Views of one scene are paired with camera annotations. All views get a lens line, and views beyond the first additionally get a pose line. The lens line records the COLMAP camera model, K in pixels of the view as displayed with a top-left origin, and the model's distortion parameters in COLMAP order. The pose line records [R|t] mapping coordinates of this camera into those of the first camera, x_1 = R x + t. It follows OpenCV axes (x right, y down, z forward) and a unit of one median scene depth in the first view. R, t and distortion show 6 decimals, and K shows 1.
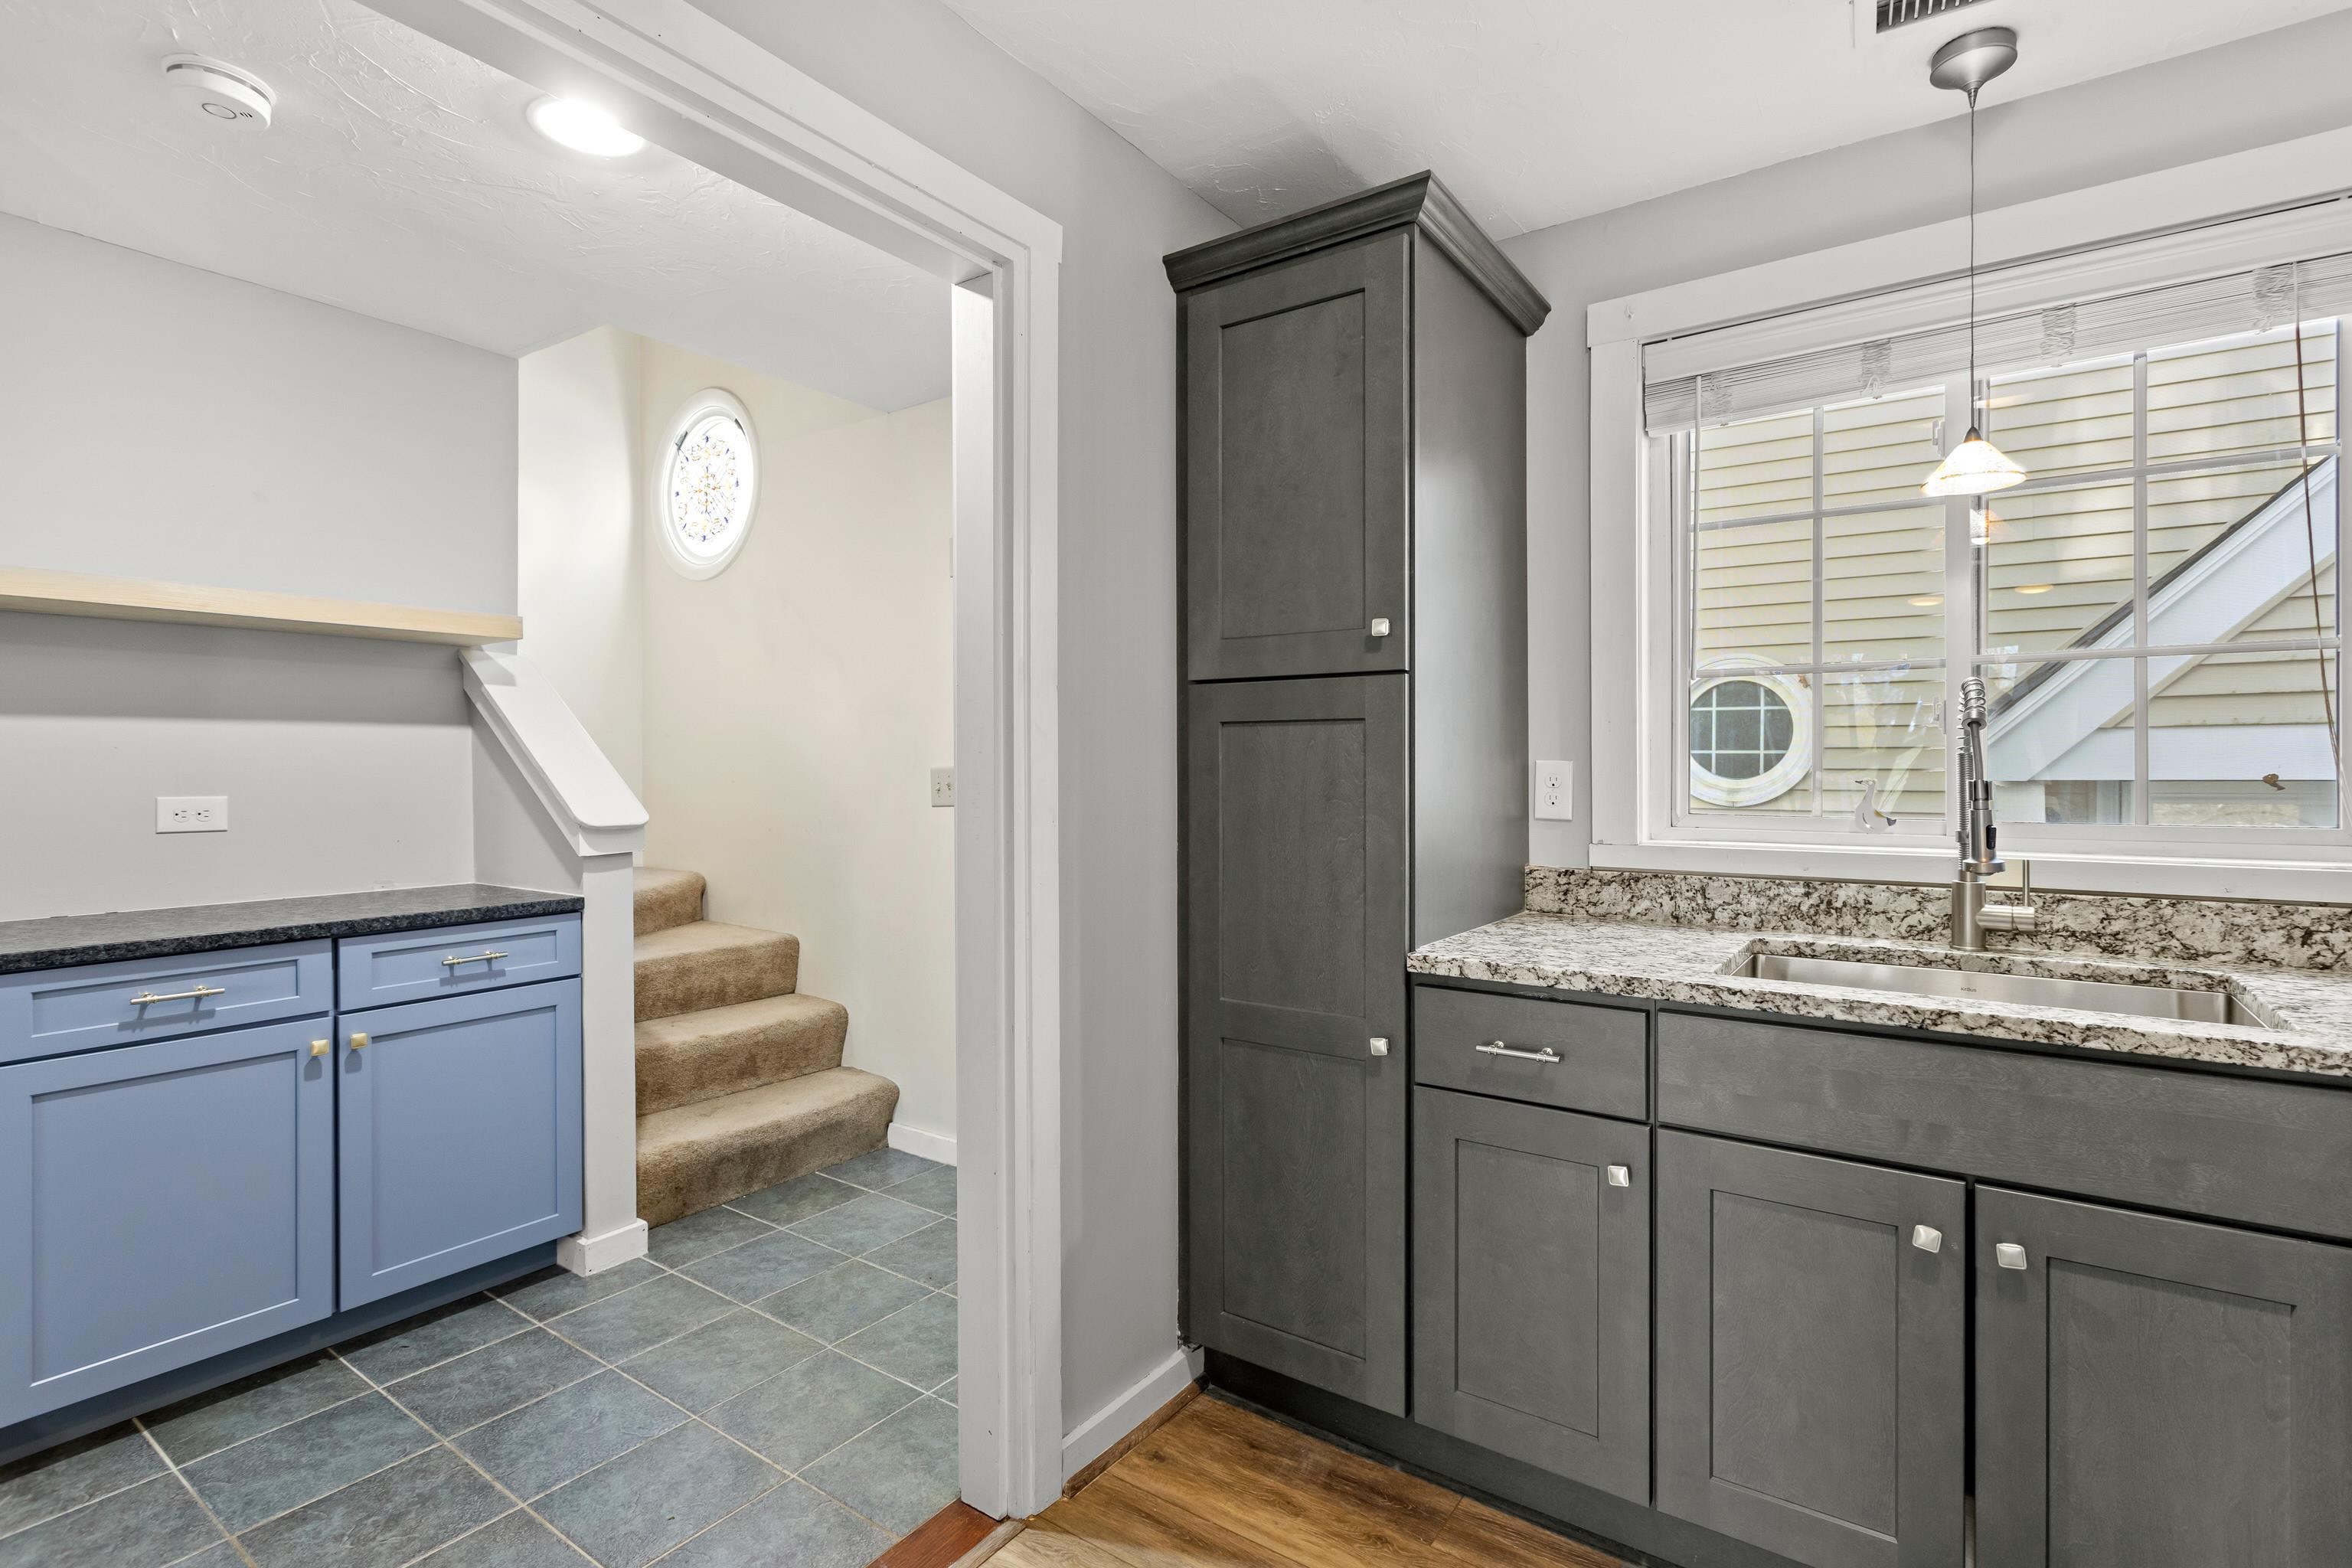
lens RADIAL K [[1118.0, 0, 1188.2], [0, 1118.0, 774.4], [0, 0, 1]] dist [-0.005023, 0.002970]
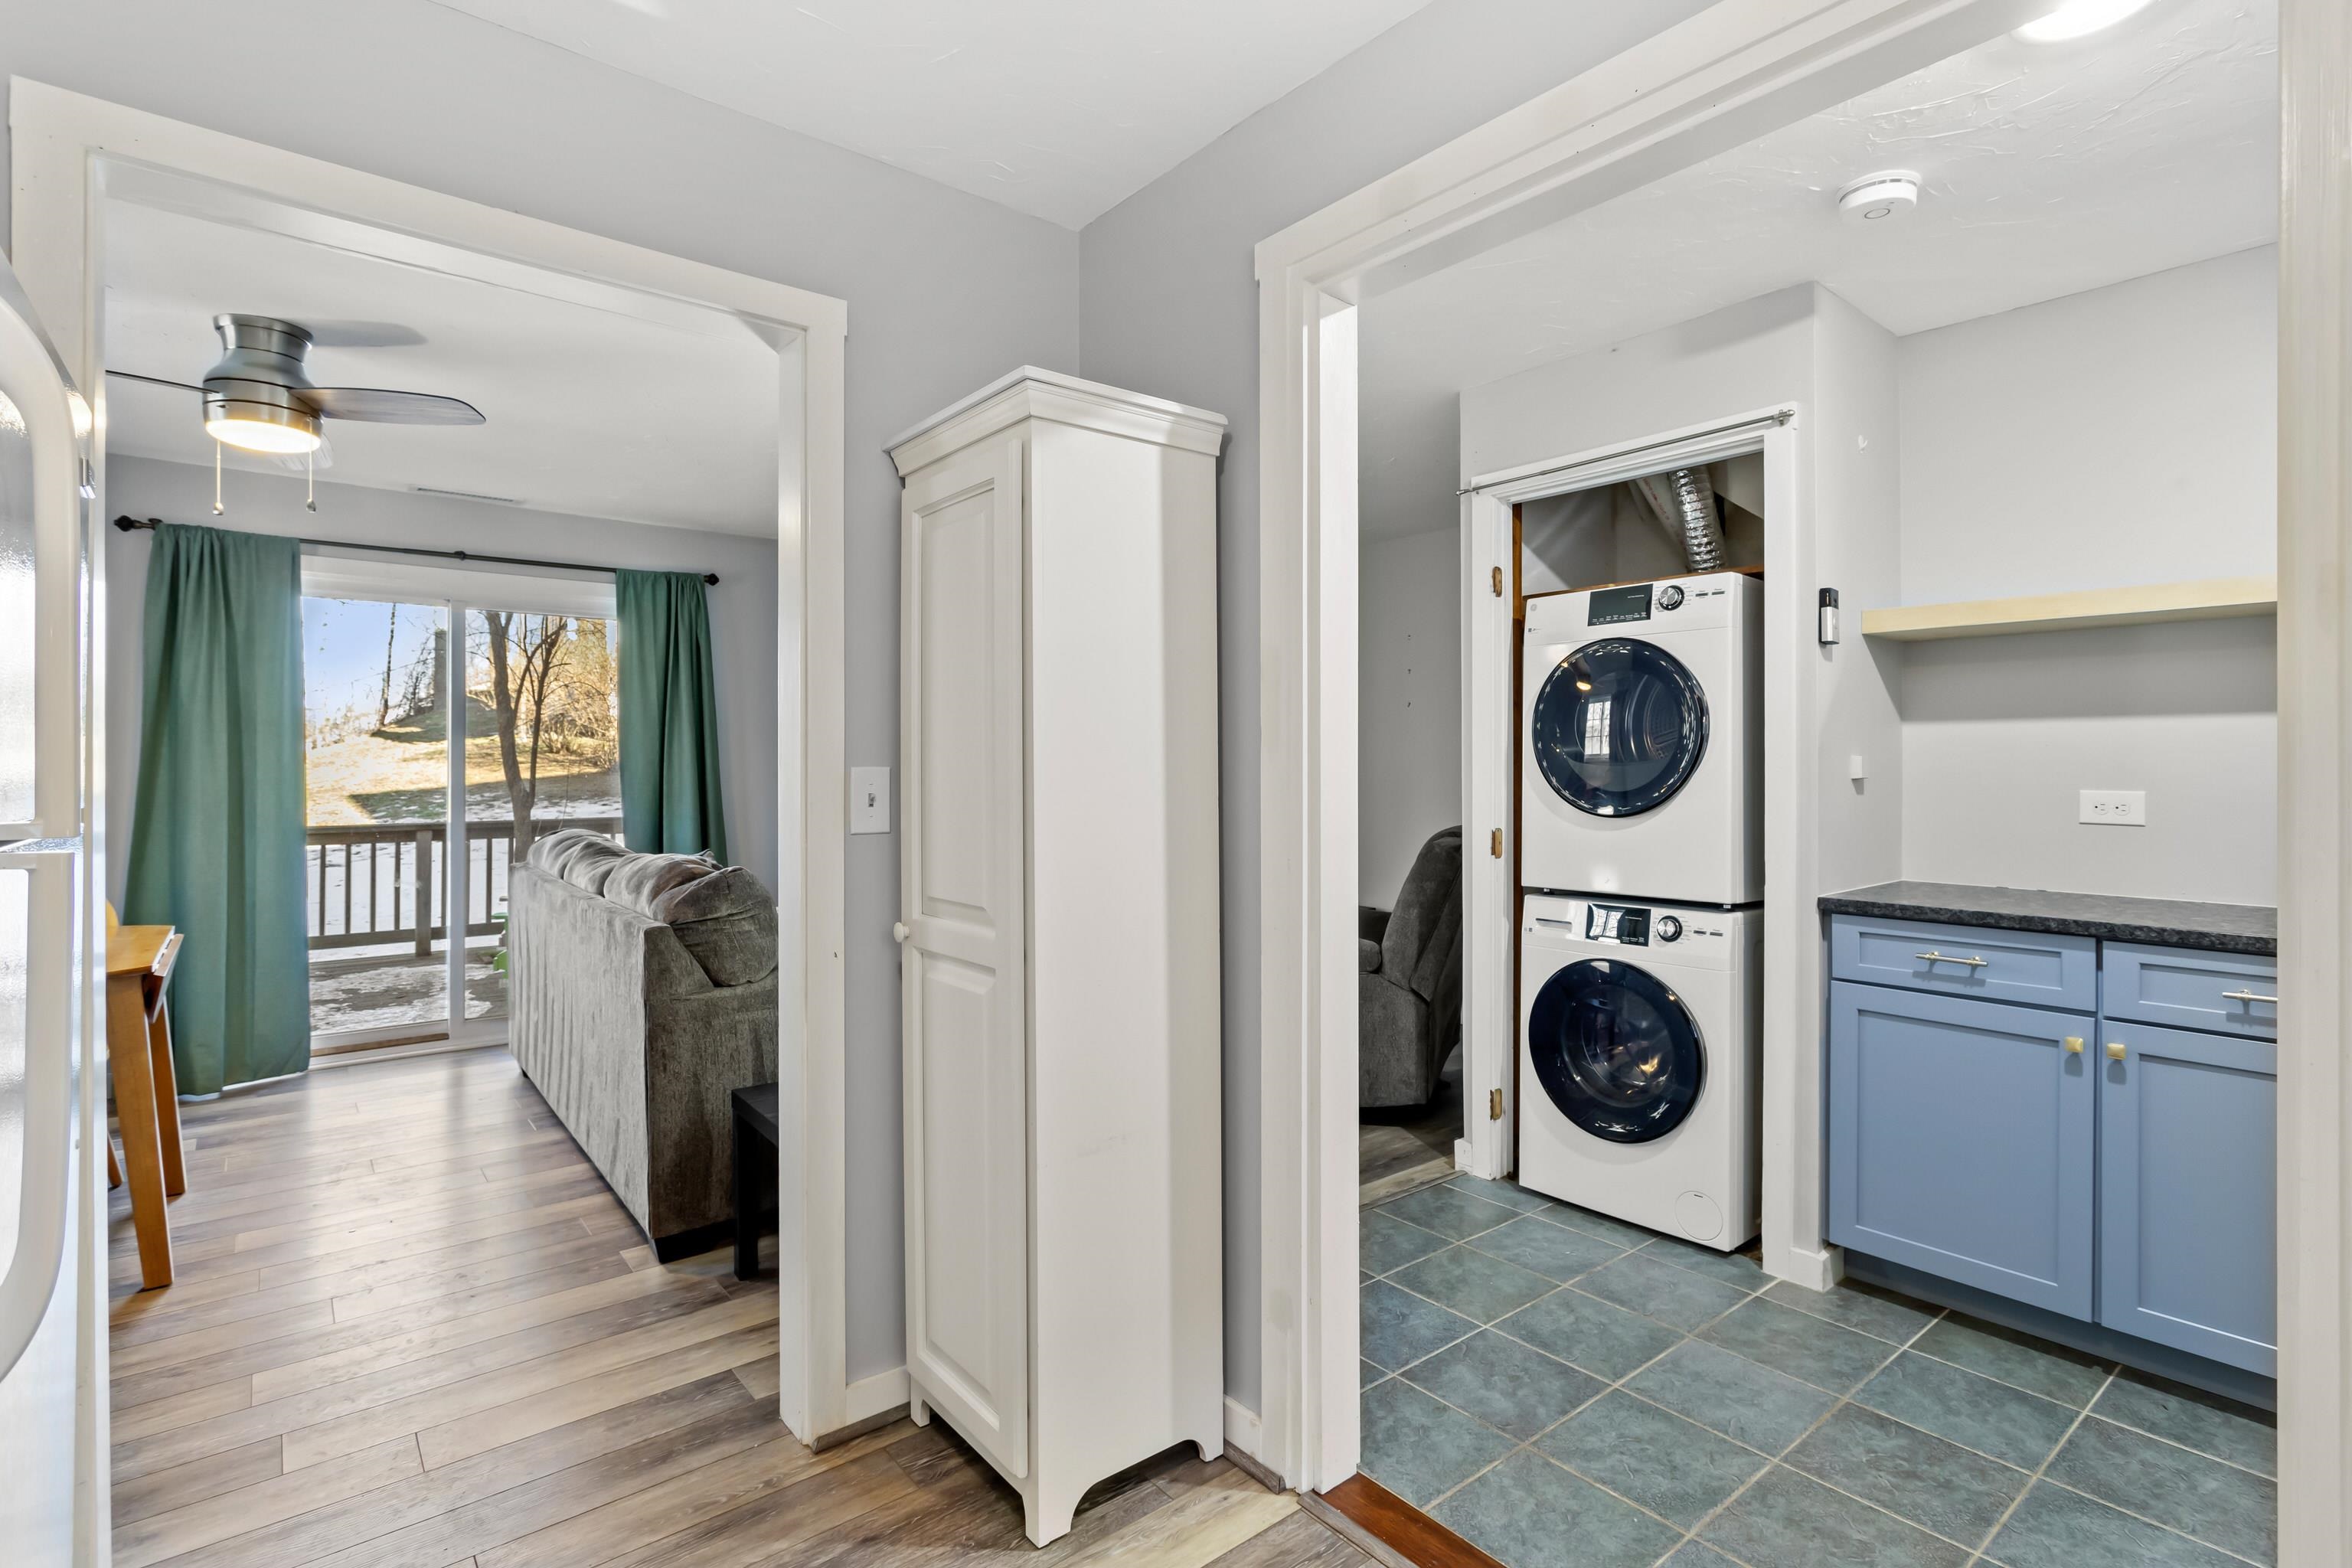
lens RADIAL K [[1118.0, 0, 1185.6], [0, 1118.0, 761.8], [0, 0, 1]] dist [-0.005023, 0.002970]
pose [[-0.273431, 0.003193, -0.961886, 0.427532], [-0.007956, 0.999953, 0.005581, -0.007965], [0.961859, 0.009179, -0.273392, 0.541613]]
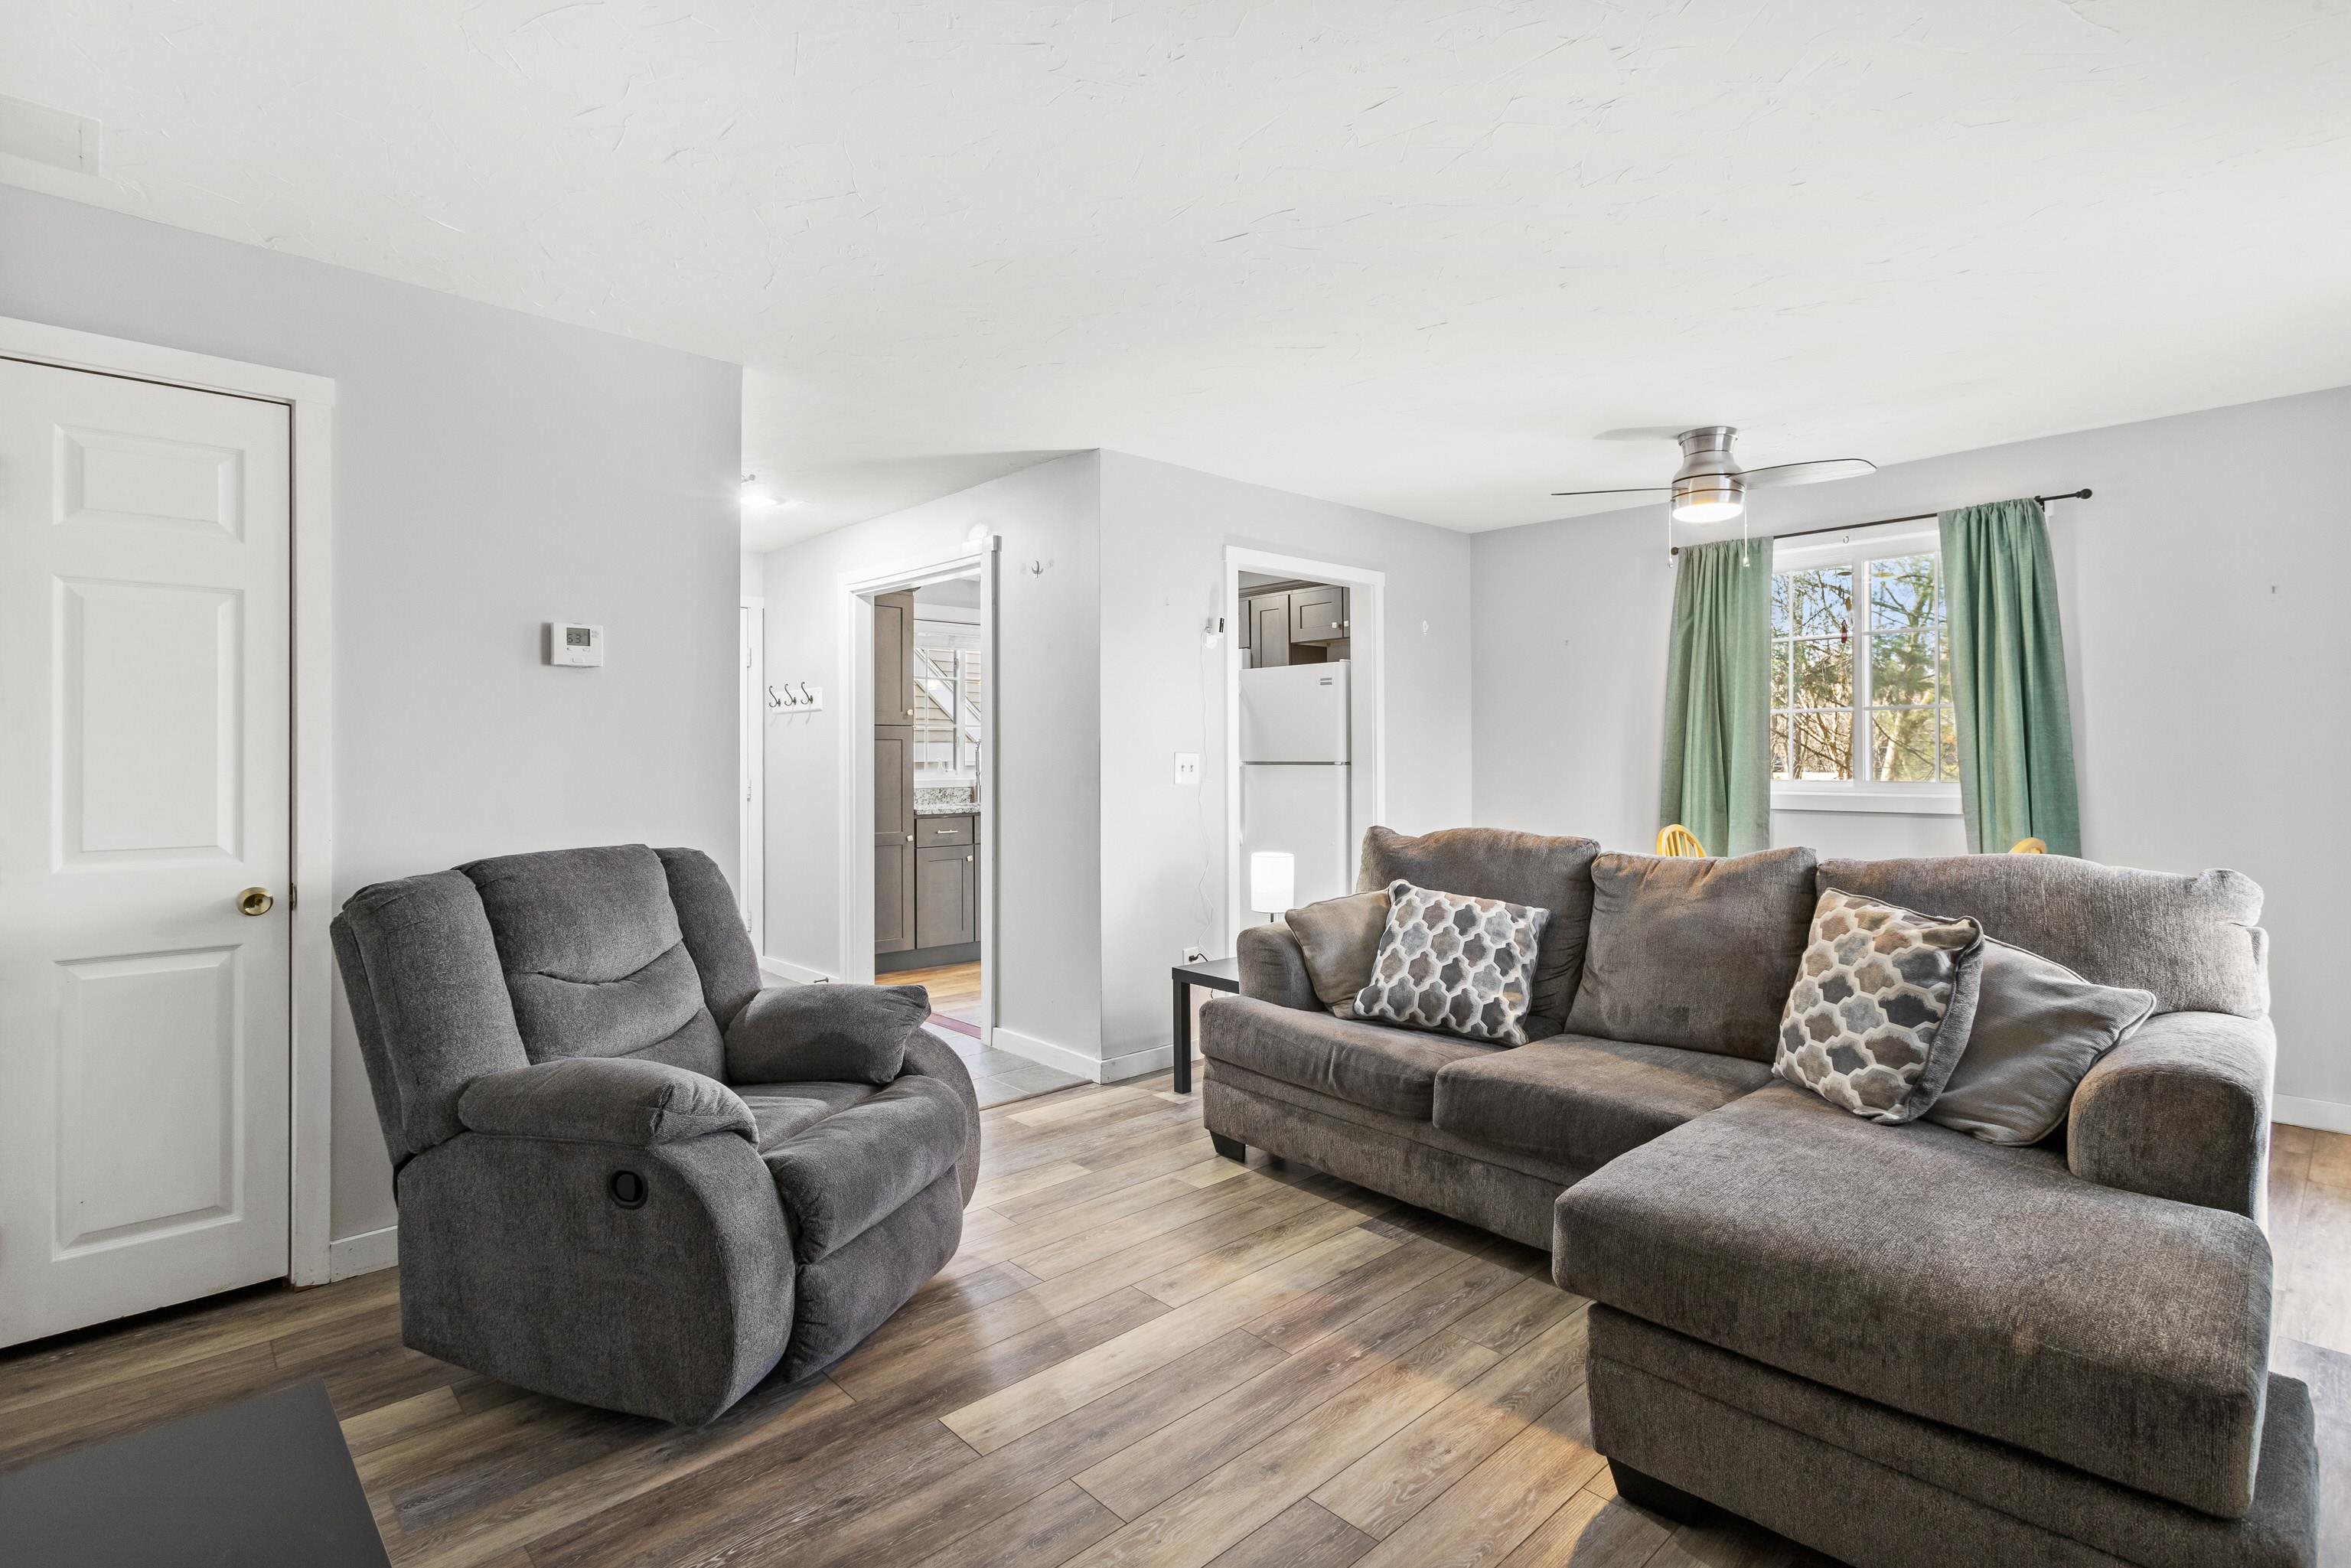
lens RADIAL K [[1117.5, 0, 1212.5], [0, 1117.5, 742.4], [0, 0, 1]] dist [-0.005023, 0.002970]
pose [[0.179800, 0.014910, 0.983590, -2.665204], [0.011842, 0.999780, -0.017320, 0.024116], [-0.983632, 0.014761, 0.179584, -0.443298]]
